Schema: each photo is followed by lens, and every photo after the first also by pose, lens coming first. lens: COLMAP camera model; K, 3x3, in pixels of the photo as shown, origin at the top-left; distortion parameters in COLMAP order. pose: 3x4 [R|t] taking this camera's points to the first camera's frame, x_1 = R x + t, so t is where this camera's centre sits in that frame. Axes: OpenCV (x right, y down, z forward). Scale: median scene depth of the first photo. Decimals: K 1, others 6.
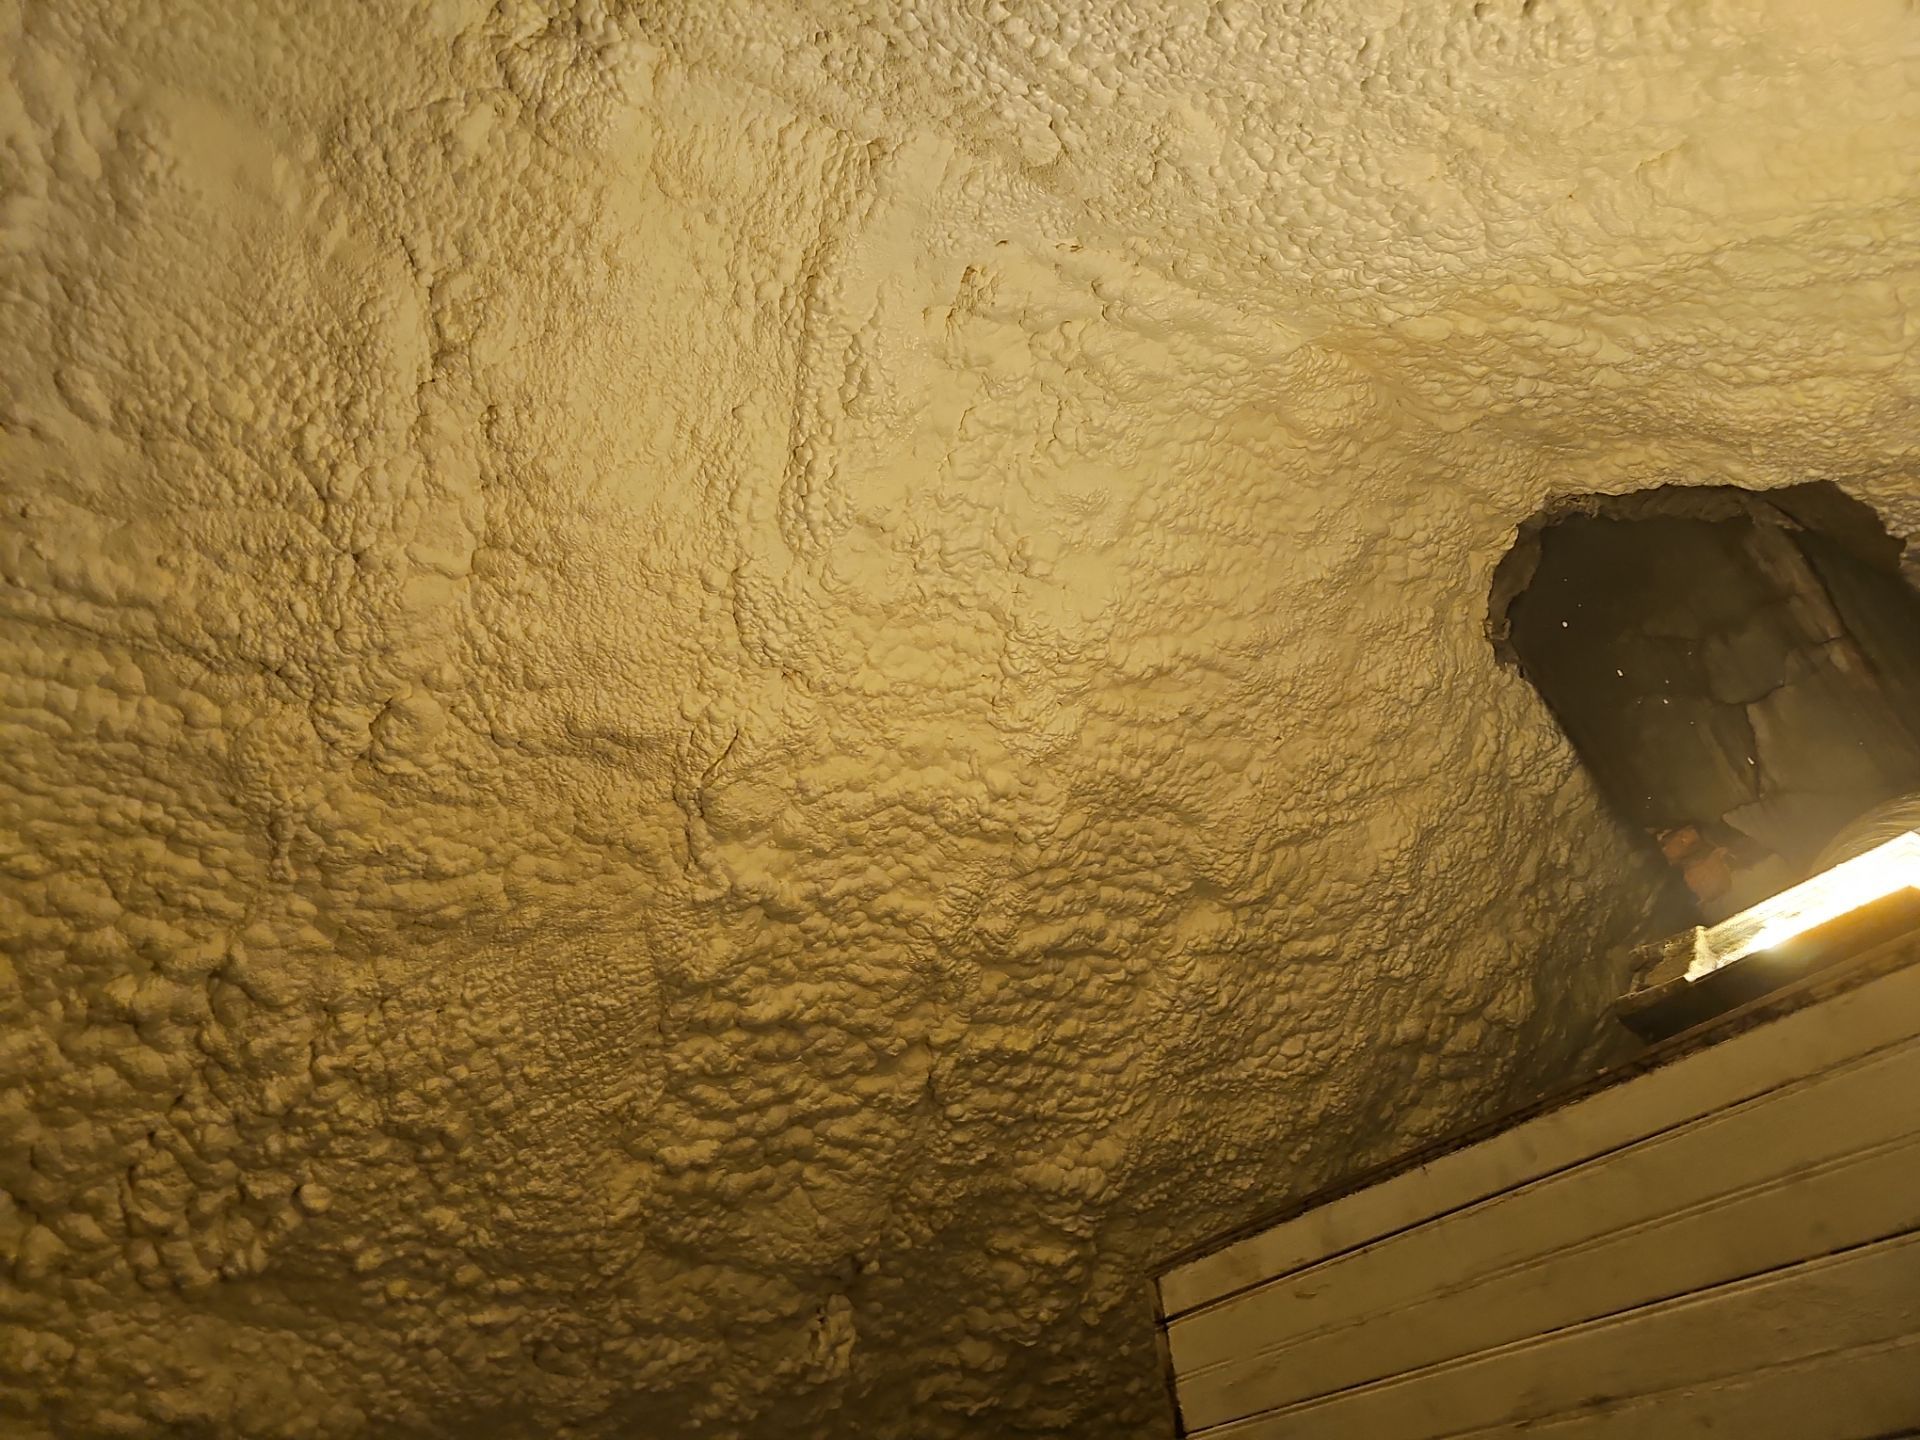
lens RADIAL K [[1261.1, 0, 959.1], [0, 1261.1, 718.2], [0, 0, 1]] dist [0.070169, -0.079235]
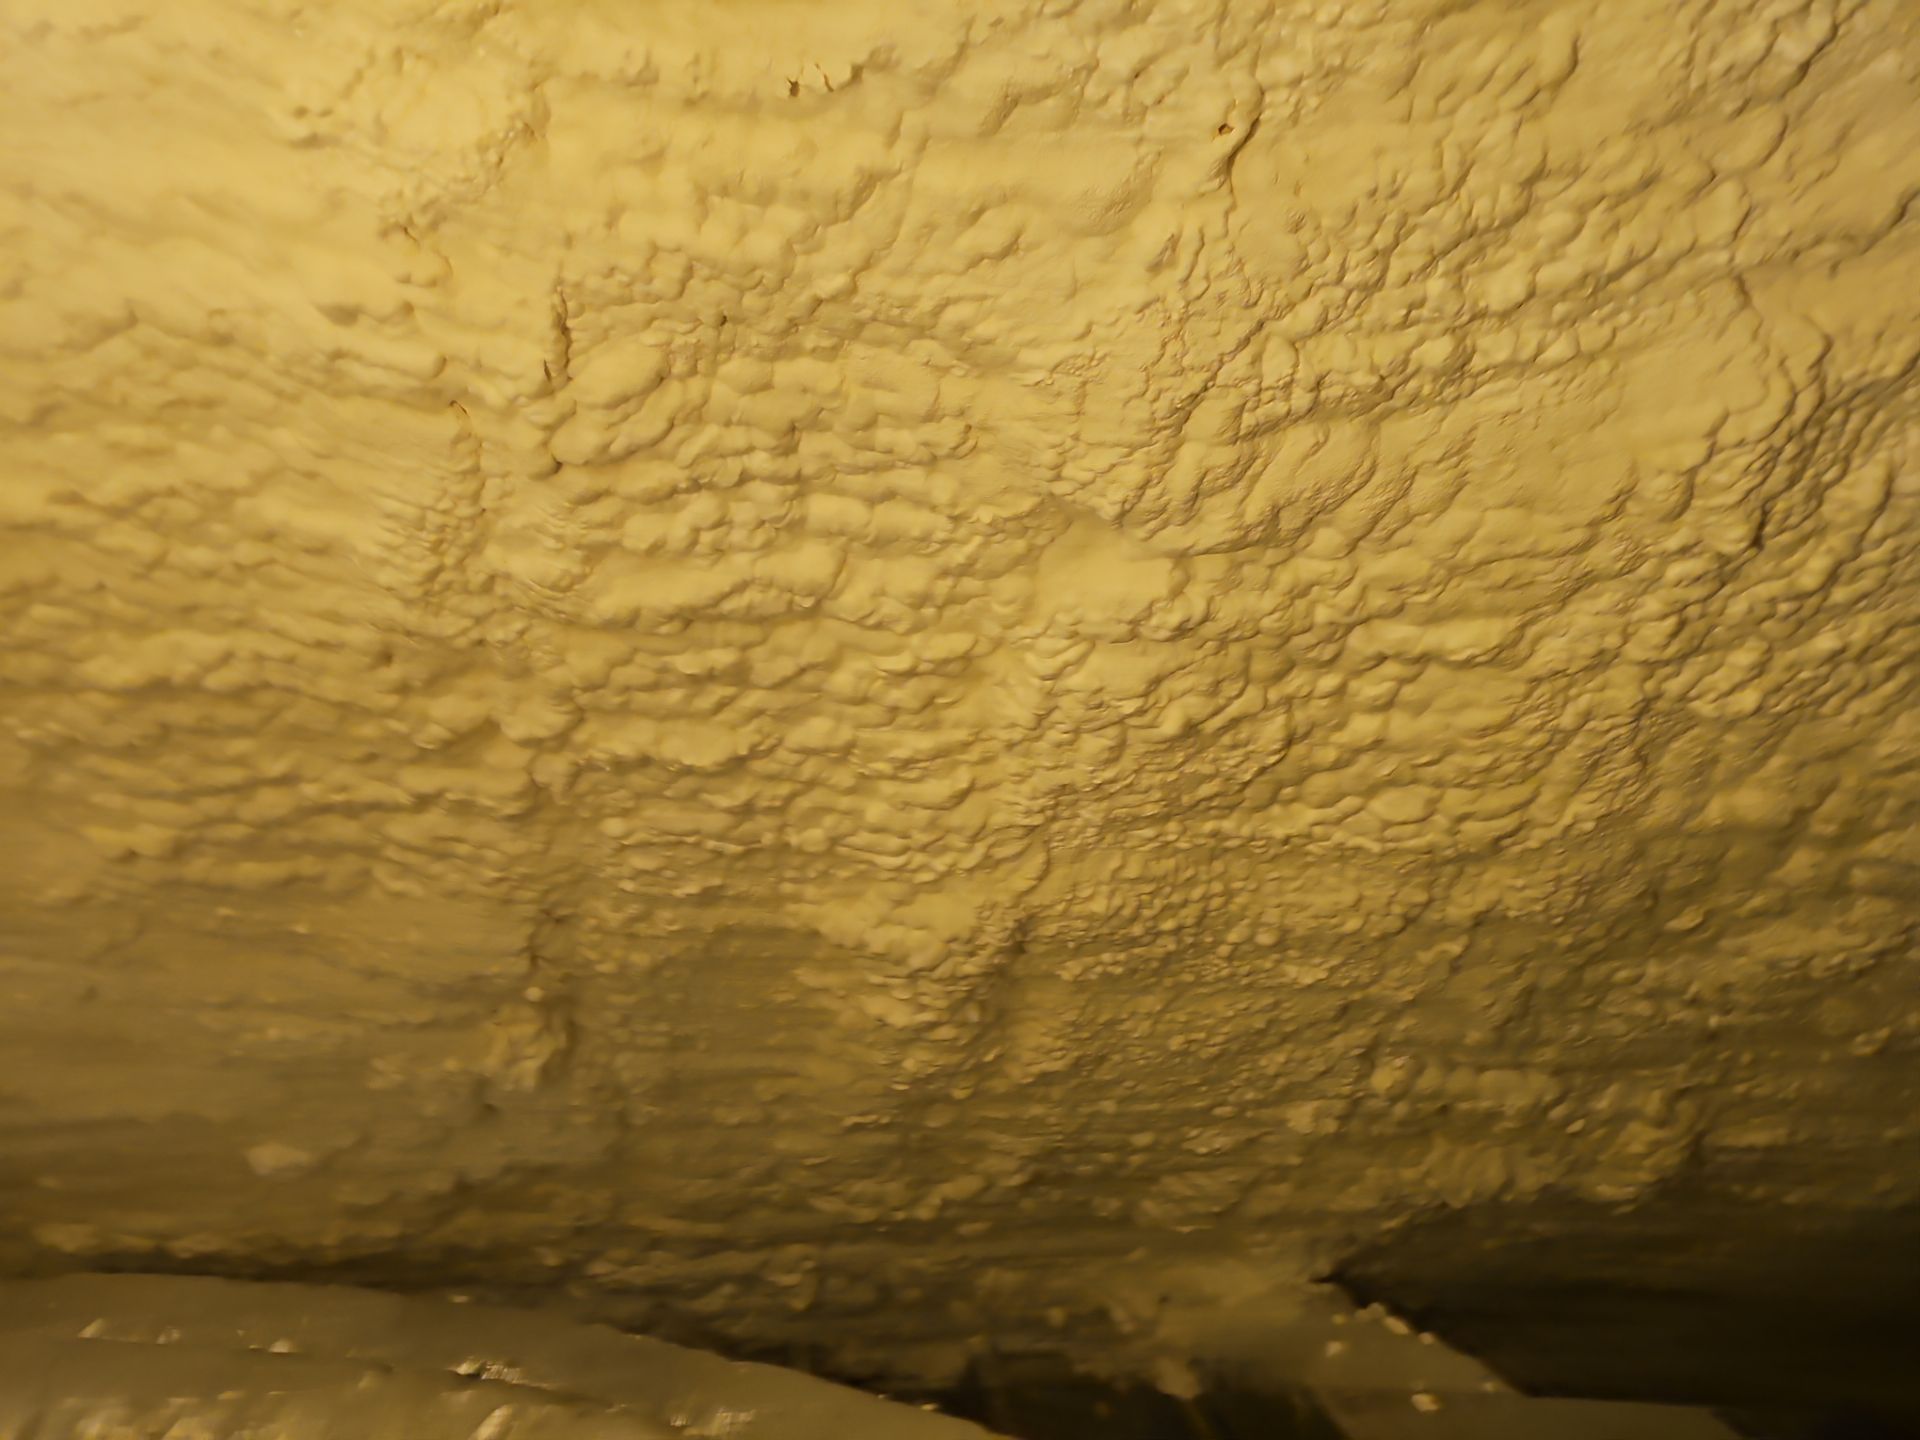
lens RADIAL K [[1217.3, 0, 972.6], [0, 1217.3, 698.4], [0, 0, 1]] dist [0.059017, -0.050419]
pose [[0.844447, 0.217069, -0.489683, 0.518473], [0.046430, 0.881101, 0.470644, -0.011242], [0.533623, -0.420170, 0.733965, 0.872815]]
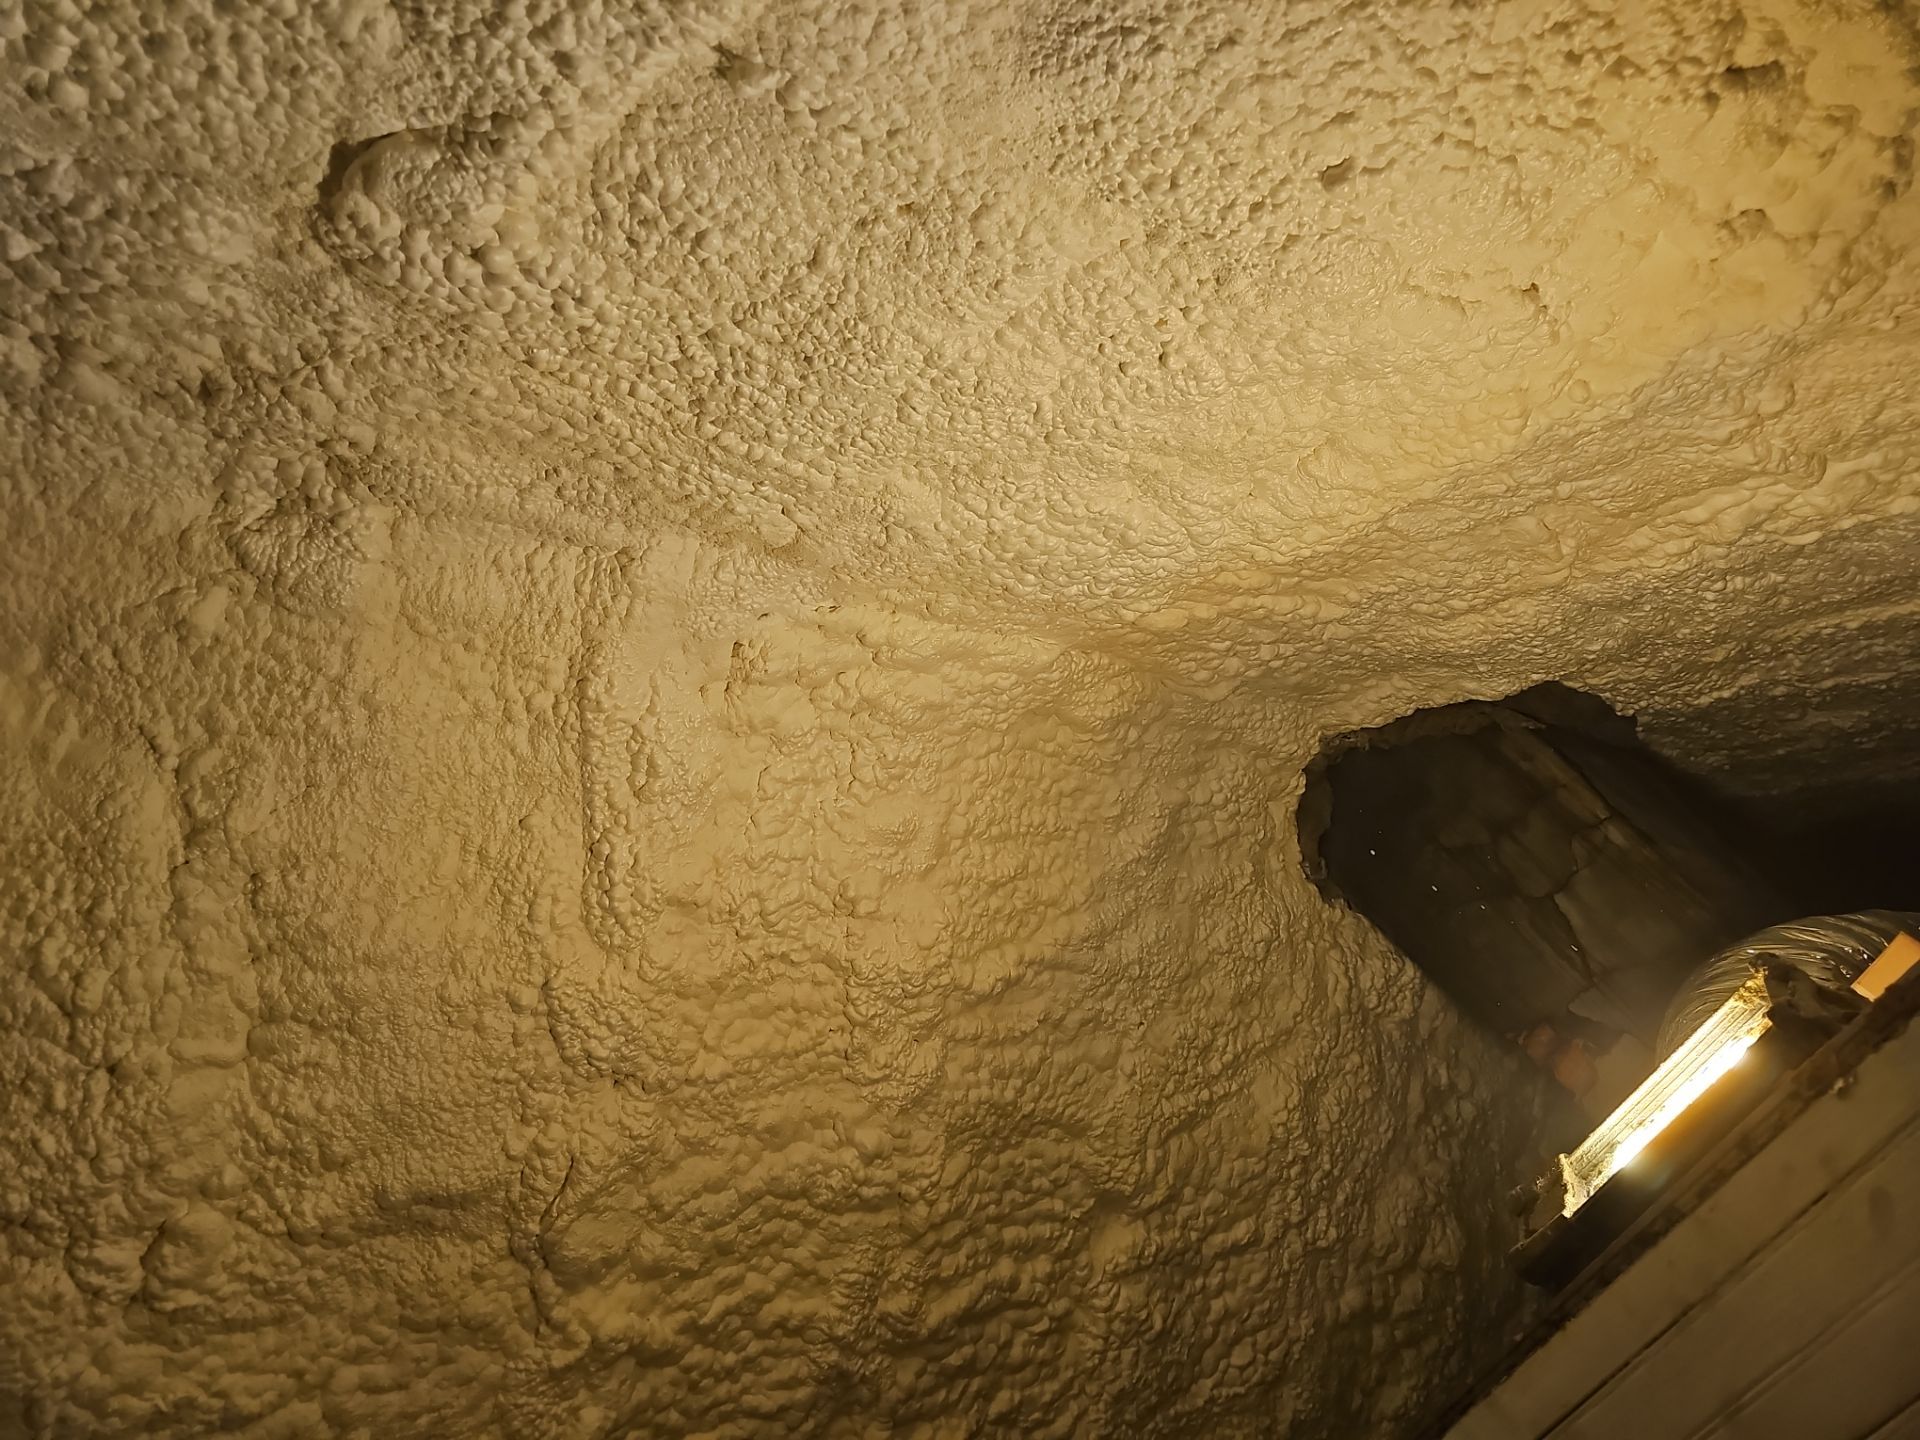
lens RADIAL K [[1266.2, 0, 962.8], [0, 1266.2, 715.1], [0, 0, 1]] dist [0.055195, -0.050395]
pose [[0.970381, -0.190805, 0.148167, 0.022682], [0.221867, 0.946556, -0.234110, -0.014314], [-0.095579, 0.260049, 0.960853, 0.001032]]
